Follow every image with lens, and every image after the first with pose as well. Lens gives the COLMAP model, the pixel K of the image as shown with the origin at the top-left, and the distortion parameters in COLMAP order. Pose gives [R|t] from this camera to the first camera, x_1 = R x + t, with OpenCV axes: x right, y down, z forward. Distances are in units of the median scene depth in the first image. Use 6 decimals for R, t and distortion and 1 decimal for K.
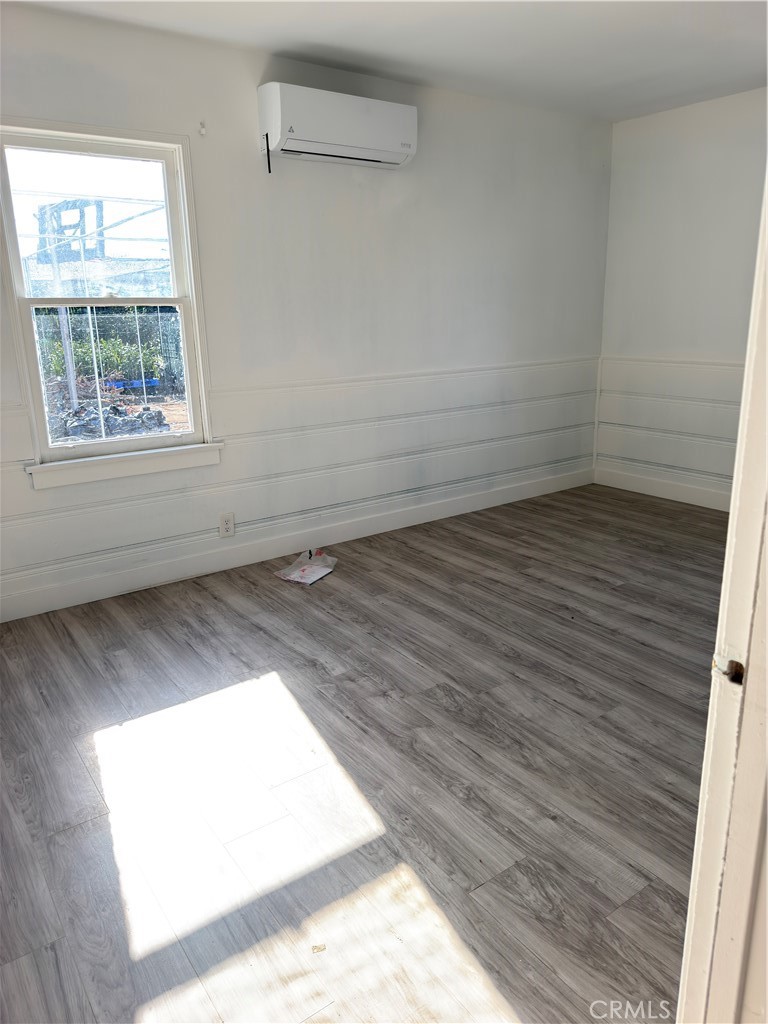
lens RADIAL K [[725.1, 0, 386.5], [0, 725.1, 509.0], [0, 0, 1]] dist [0.000900, -0.023084]
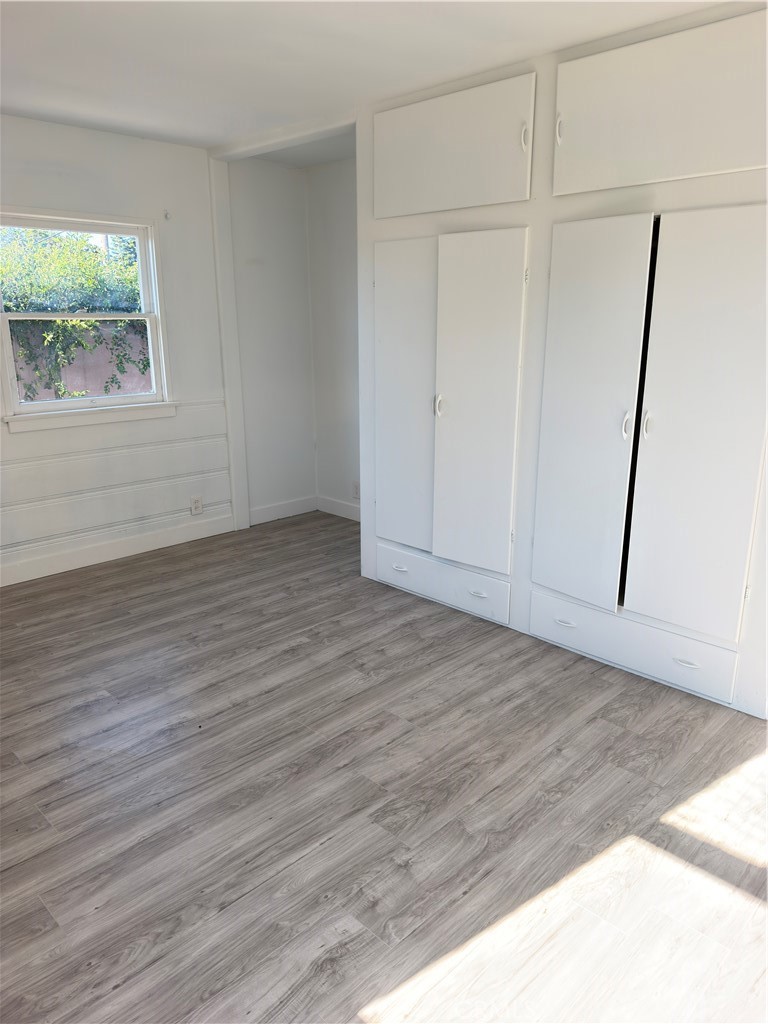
lens RADIAL K [[725.1, 0, 384.1], [0, 725.1, 512.0], [0, 0, 1]] dist [0.000900, -0.023084]
pose [[-0.168220, -0.250360, 0.953426, -0.655070], [0.272621, 0.917669, 0.289071, -0.333428], [-0.947301, 0.308552, -0.086116, 0.965786]]
